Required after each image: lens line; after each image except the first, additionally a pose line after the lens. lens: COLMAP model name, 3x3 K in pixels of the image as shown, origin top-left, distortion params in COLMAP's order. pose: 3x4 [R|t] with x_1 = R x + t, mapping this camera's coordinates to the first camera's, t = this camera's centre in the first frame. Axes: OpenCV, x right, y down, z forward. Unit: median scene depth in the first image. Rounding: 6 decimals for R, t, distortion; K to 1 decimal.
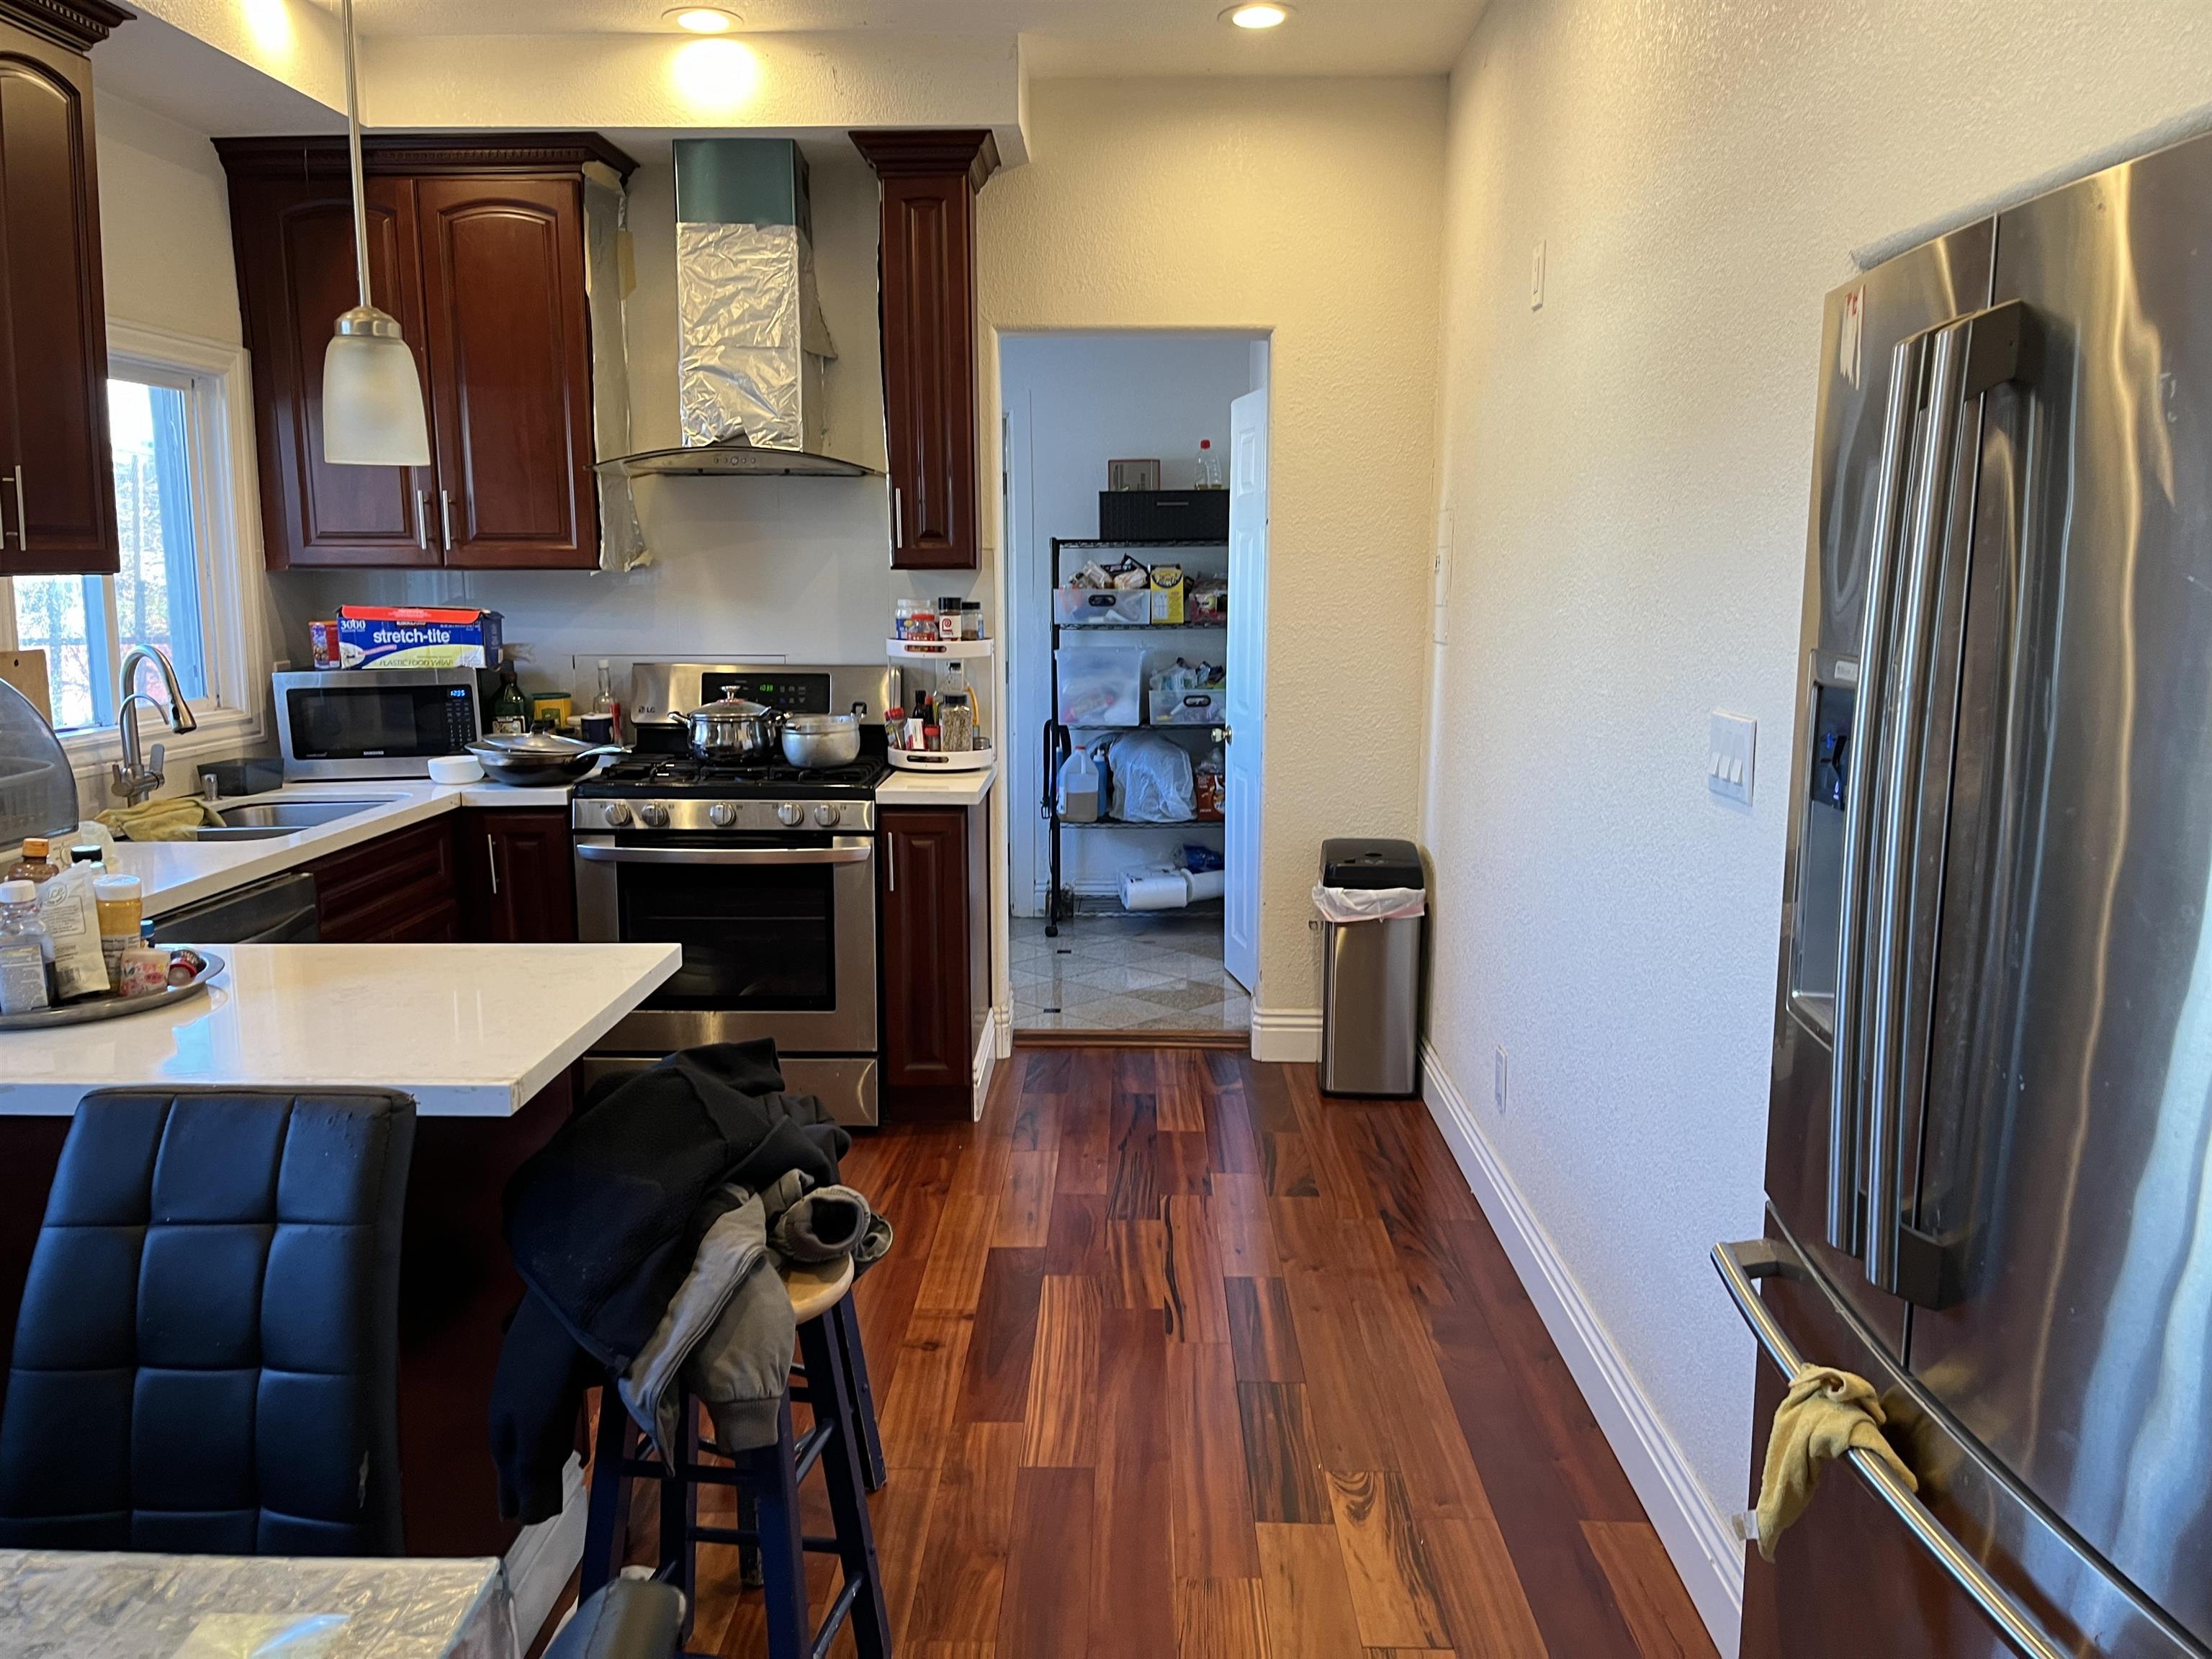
lens RADIAL K [[1676.3, 0, 1106.0], [0, 1676.3, 829.5], [0, 0, 1]] dist [0.078308, -0.103850]
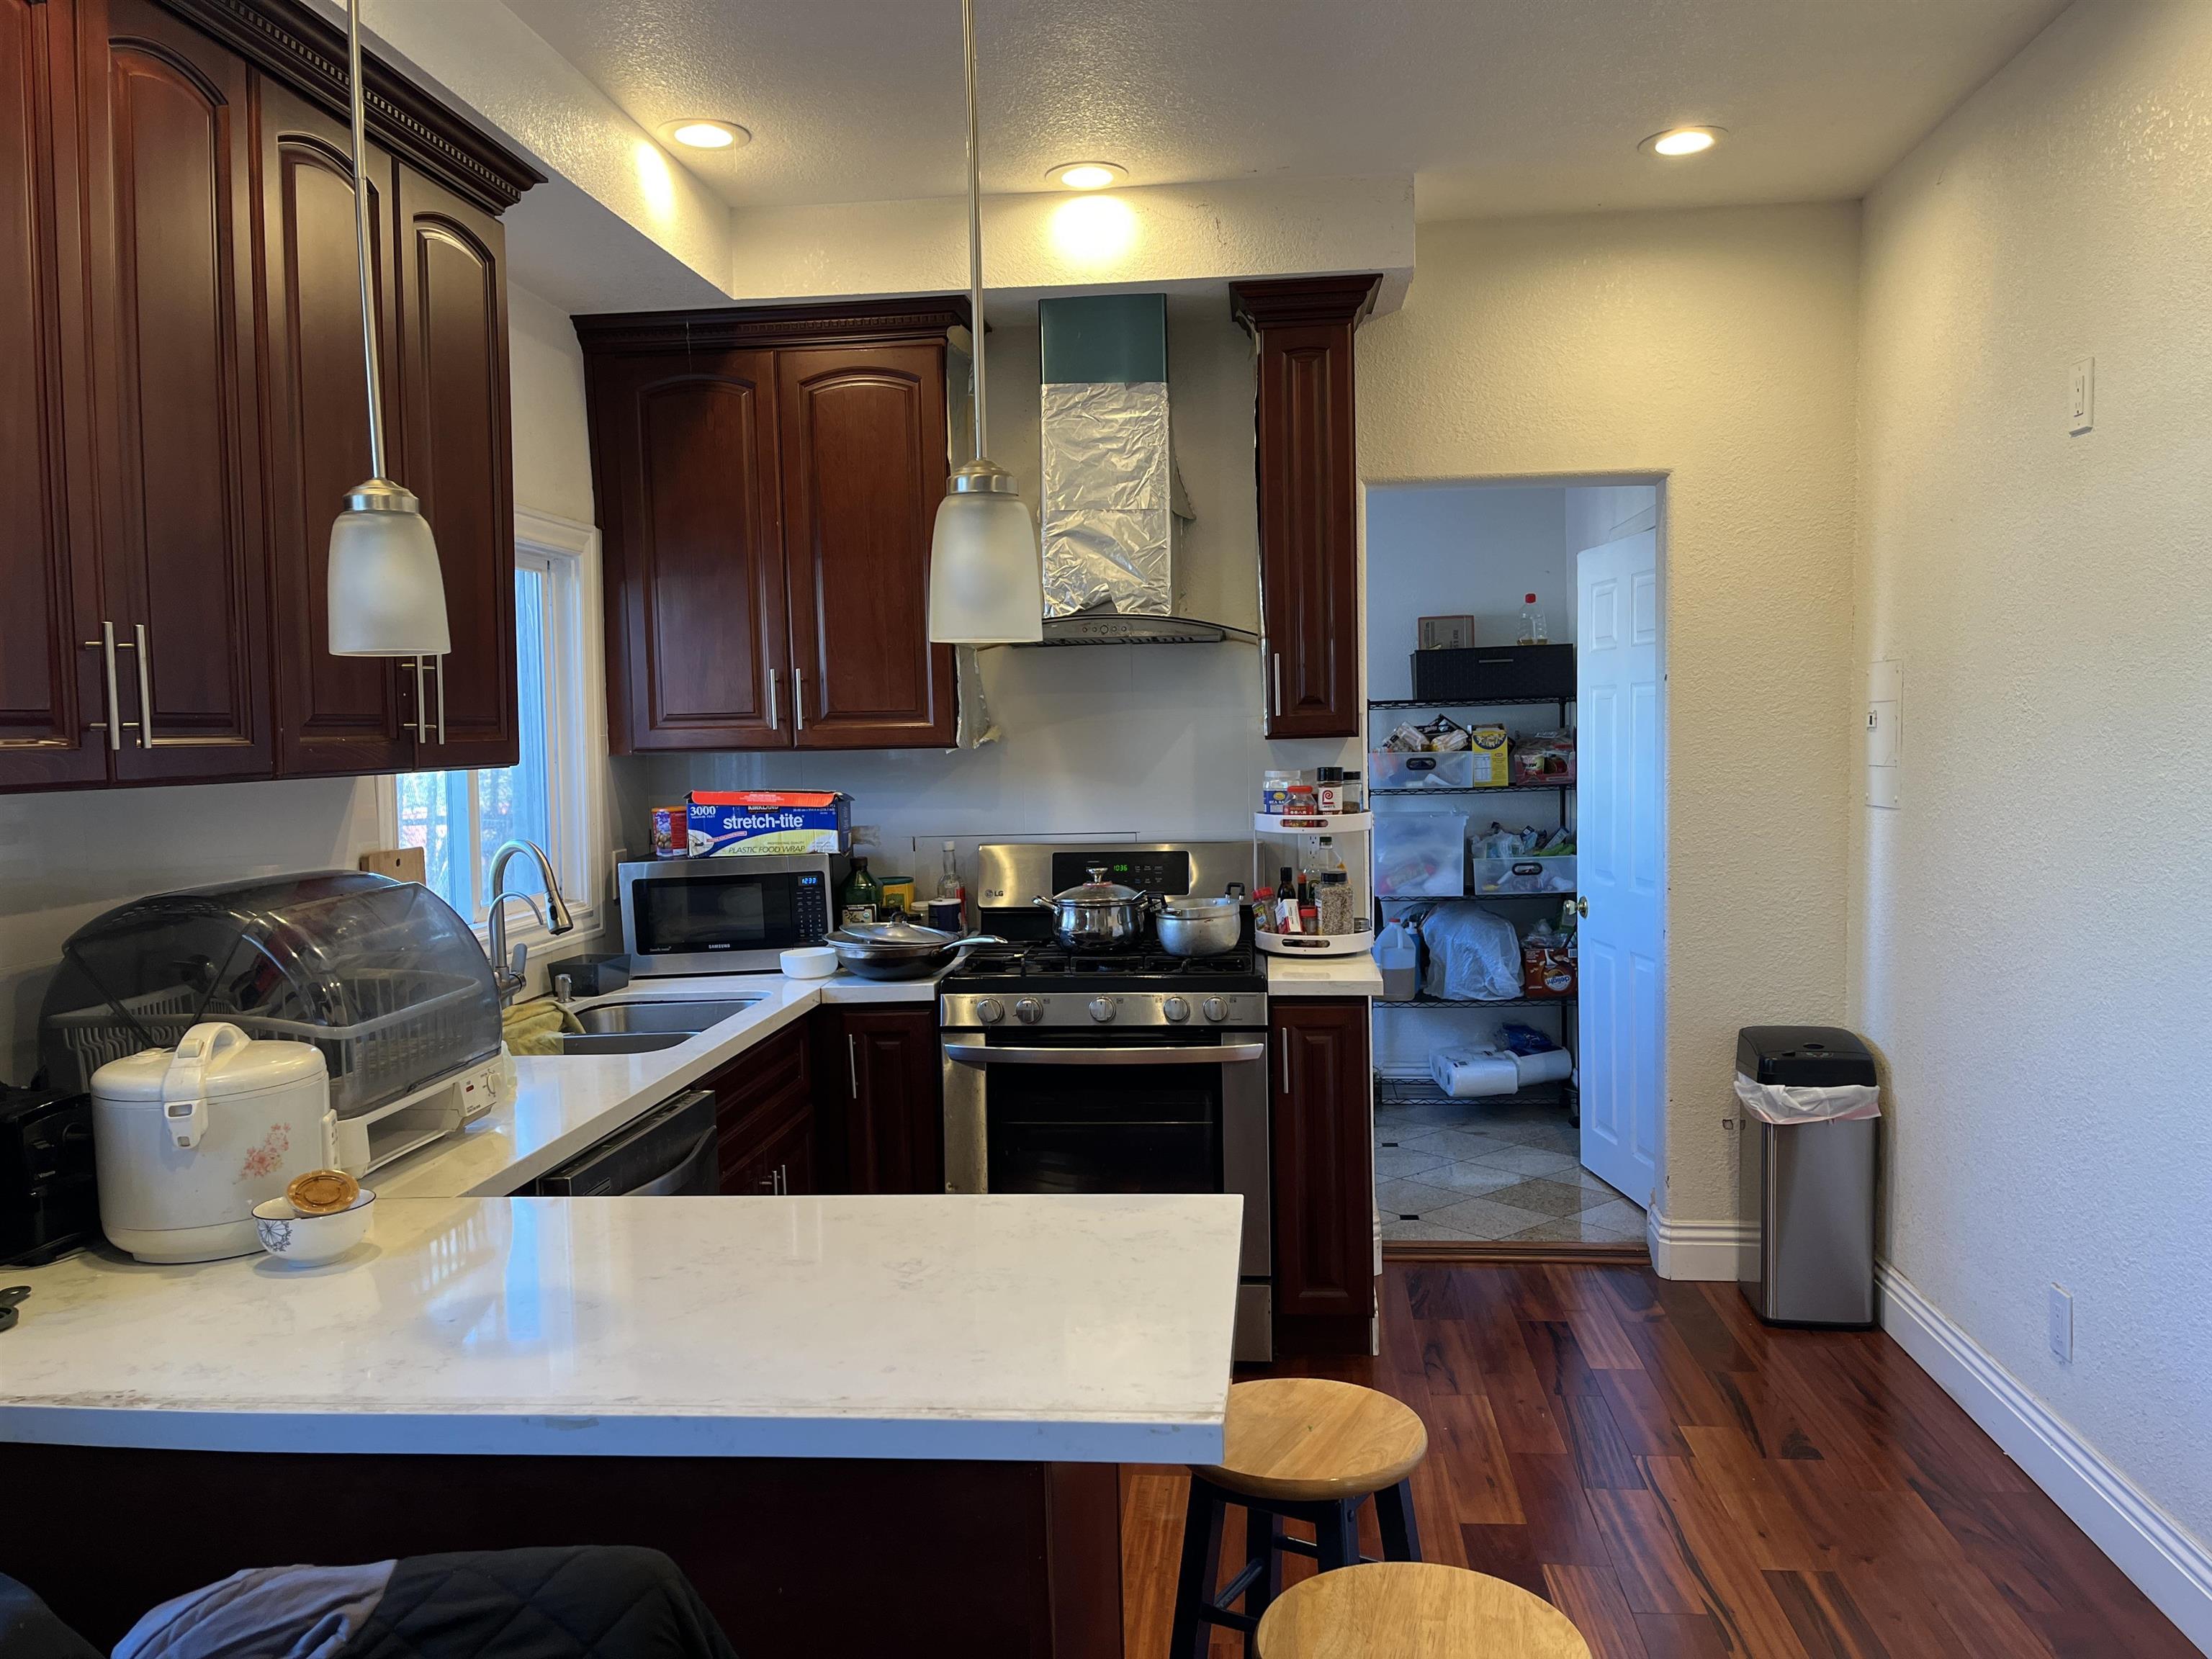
lens RADIAL K [[1653.9, 0, 1106.0], [0, 1653.9, 829.5], [0, 0, 1]] dist [0.076391, -0.103488]
pose [[0.997637, -0.017152, -0.066535, -0.155378], [0.011003, 0.995725, -0.091707, -0.022522], [0.067823, 0.090758, 0.993561, 0.094425]]
